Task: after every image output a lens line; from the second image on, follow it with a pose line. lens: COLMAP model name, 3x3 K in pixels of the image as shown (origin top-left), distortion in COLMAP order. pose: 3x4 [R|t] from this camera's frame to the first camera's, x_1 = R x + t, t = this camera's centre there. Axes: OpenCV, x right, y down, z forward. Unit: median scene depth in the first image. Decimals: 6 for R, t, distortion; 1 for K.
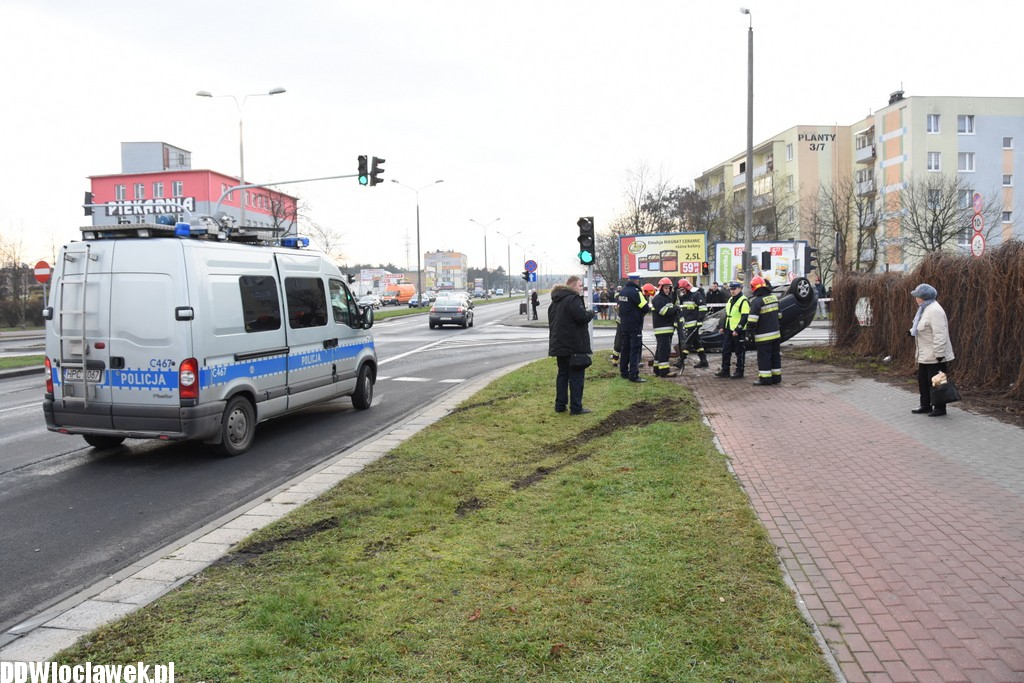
lens RADIAL K [[797.5, 0, 510.1], [0, 797.5, 346.6], [0, 0, 1]] dist [-0.158065, 0.103664]
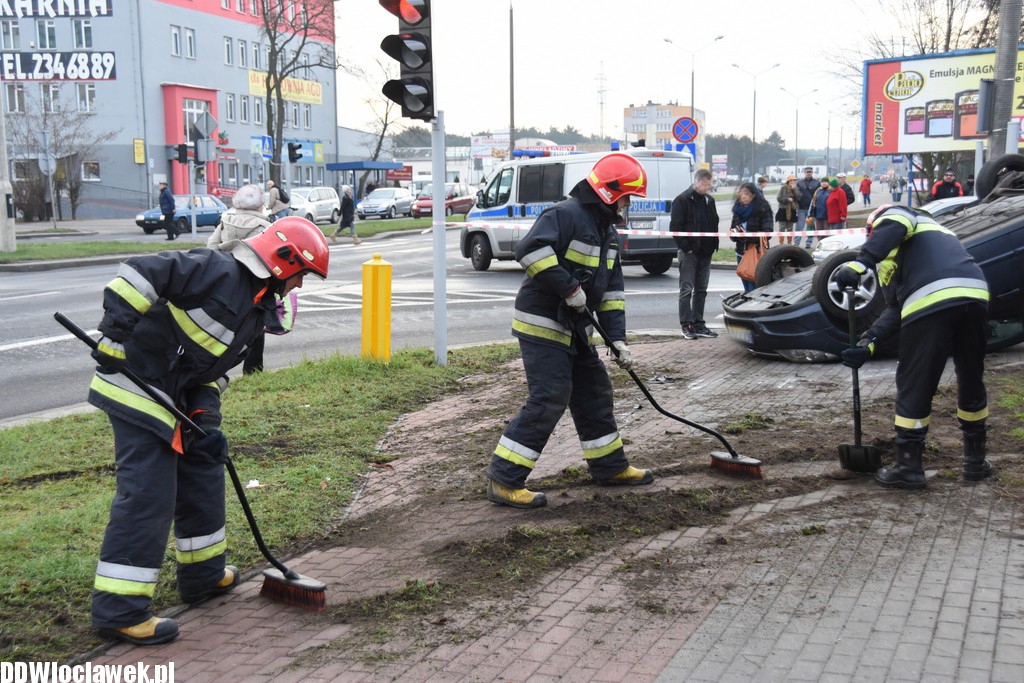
lens RADIAL K [[1411.0, 0, 511.2], [0, 1411.0, 343.6], [0, 0, 1]] dist [0.200564, 0.000000]
pose [[0.978945, 0.035791, -0.200961, 0.091205], [-0.026333, 0.998425, 0.049541, -0.010377], [0.202417, -0.043206, 0.978346, 0.116249]]
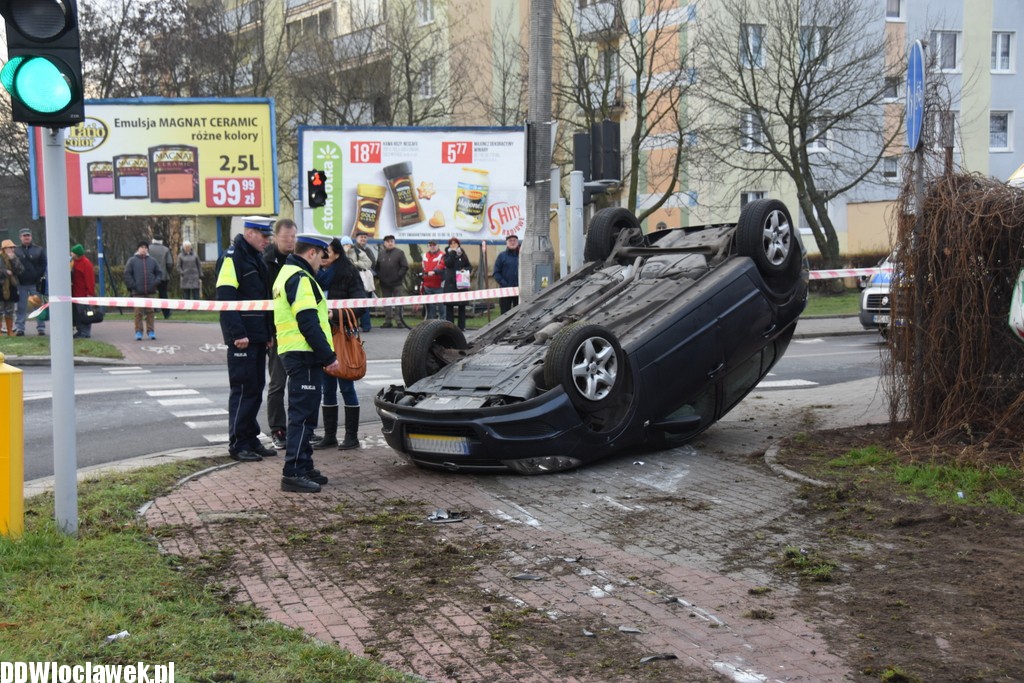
lens RADIAL K [[1641.9, 0, 509.6], [0, 1641.9, 354.5], [0, 0, 1]] dist [0.261650, 0.000000]
pose [[0.904732, -0.024272, 0.425289, 0.004281], [0.029097, 0.999565, -0.004851, -0.010739], [-0.424986, 0.016764, 0.905045, 0.171781]]
